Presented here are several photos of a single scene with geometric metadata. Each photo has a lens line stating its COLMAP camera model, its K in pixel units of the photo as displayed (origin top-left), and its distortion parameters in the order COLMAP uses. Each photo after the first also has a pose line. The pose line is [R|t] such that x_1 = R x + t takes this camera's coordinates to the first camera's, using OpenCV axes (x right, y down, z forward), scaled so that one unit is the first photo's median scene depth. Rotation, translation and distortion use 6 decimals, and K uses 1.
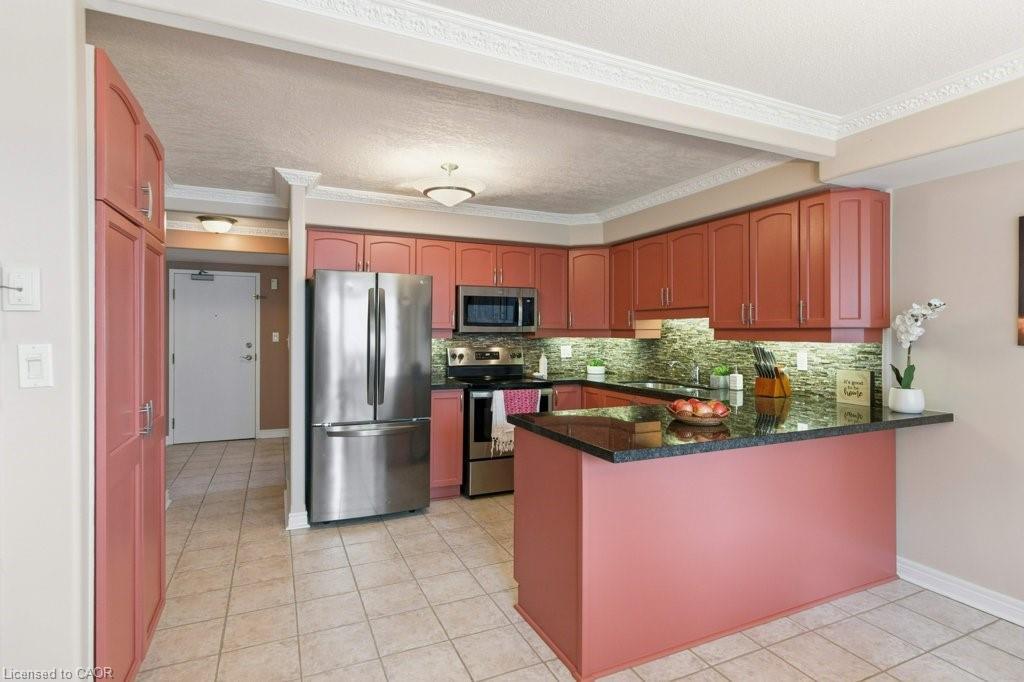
lens RADIAL K [[514.7, 0, 512.3], [0, 514.7, 330.4], [0, 0, 1]] dist [0.001878, 0.000206]
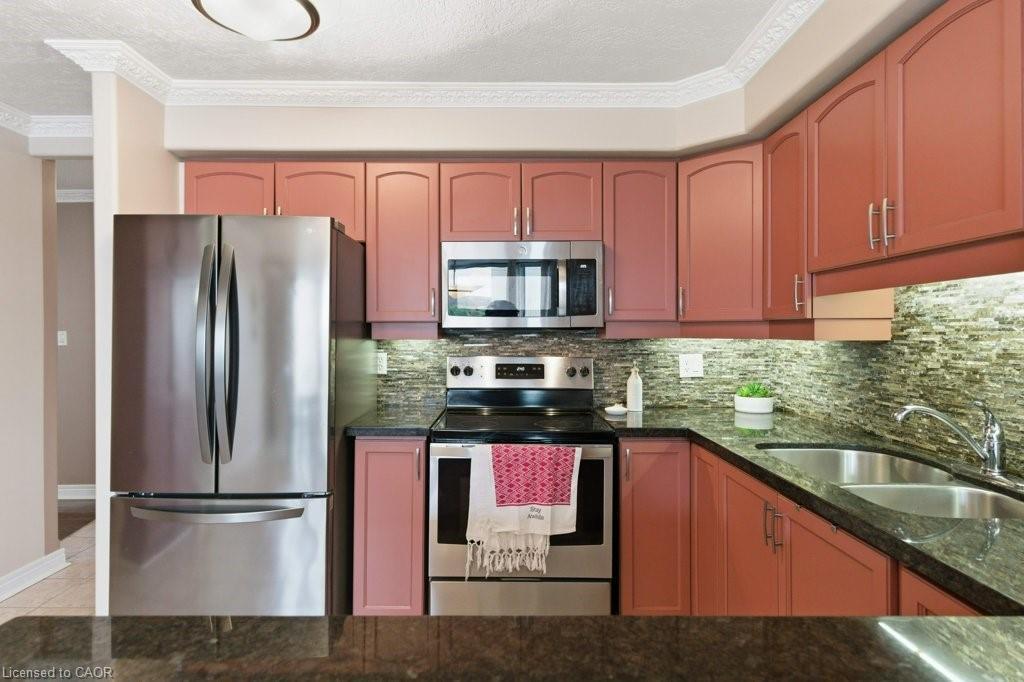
lens RADIAL K [[557.8, 0, 512.0], [0, 557.8, 337.0], [0, 0, 1]] dist [0.005095, 0.000747]
pose [[0.908708, 0.000655, -0.417432, 0.204325], [0.003618, 0.999949, 0.009443, 0.007610], [0.417417, -0.010091, 0.908659, 0.484584]]
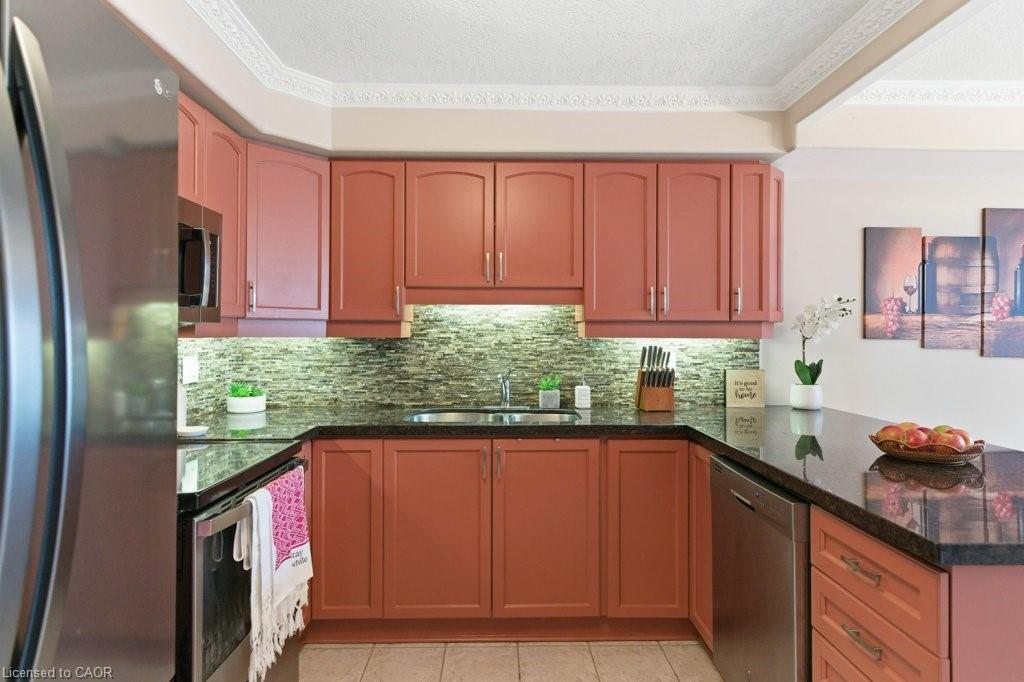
lens RADIAL K [[610.7, 0, 513.3], [0, 610.7, 331.5], [0, 0, 1]] dist [0.005701, 0.000525]
pose [[0.395858, -0.001155, 0.918311, -0.313841], [-0.004222, 0.999986, 0.003078, 0.006379], [-0.918302, -0.005095, 0.395848, 0.627647]]
